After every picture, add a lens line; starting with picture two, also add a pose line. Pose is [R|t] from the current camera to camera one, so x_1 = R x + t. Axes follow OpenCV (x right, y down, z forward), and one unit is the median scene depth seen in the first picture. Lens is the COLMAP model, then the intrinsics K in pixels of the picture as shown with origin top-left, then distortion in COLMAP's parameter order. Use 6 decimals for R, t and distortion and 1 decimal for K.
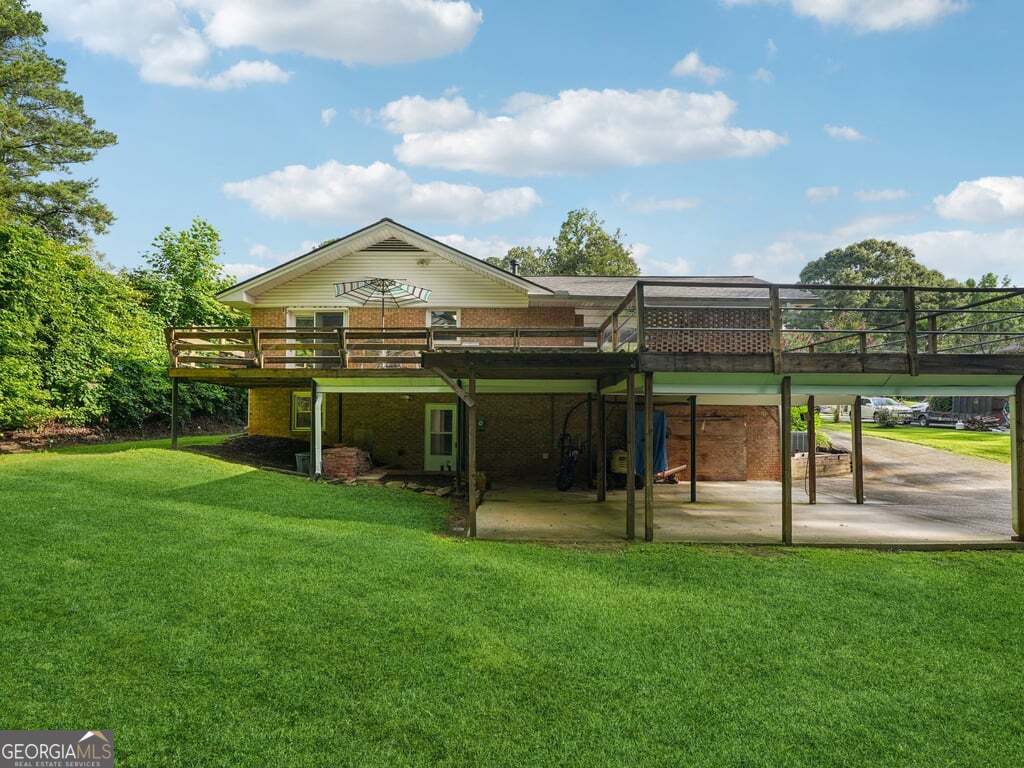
lens RADIAL K [[494.9, 0, 515.8], [0, 494.9, 412.6], [0, 0, 1]] dist [-0.030920, 0.000533]
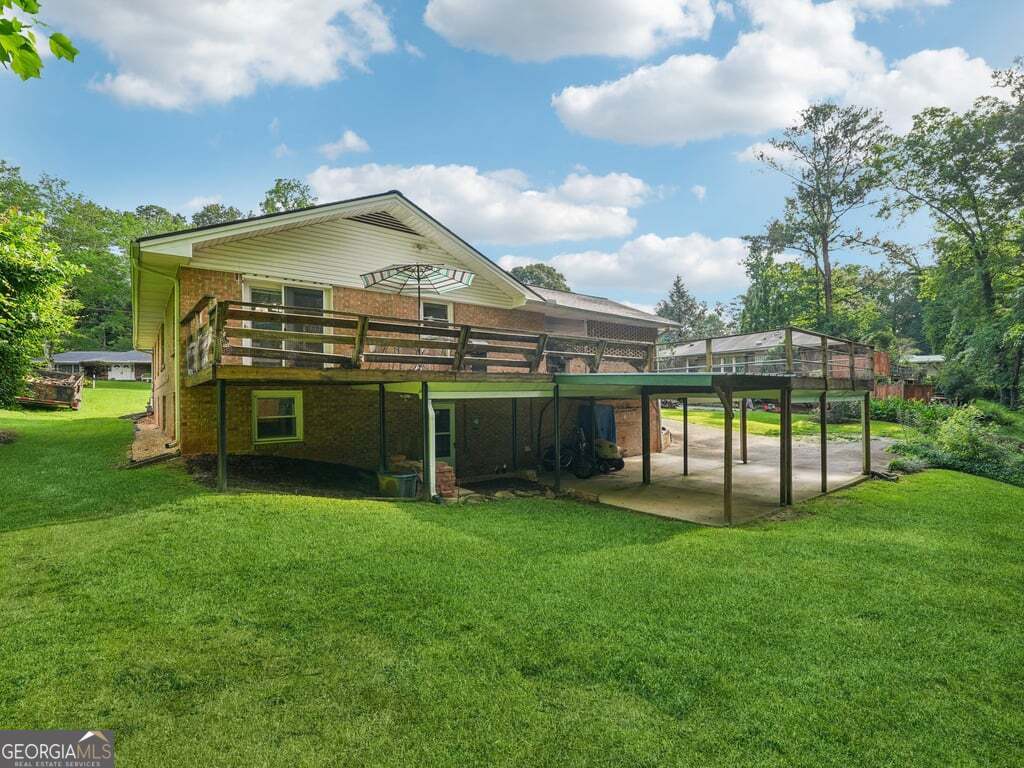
lens RADIAL K [[465.0, 0, 512.0], [0, 465.0, 384.0], [0, 0, 1]] dist [0.001583, -0.004740]
pose [[0.778800, -0.000554, 0.627272, -0.597032], [0.007762, 0.999932, -0.008753, -0.044324], [-0.627225, 0.011686, 0.778751, 0.225832]]
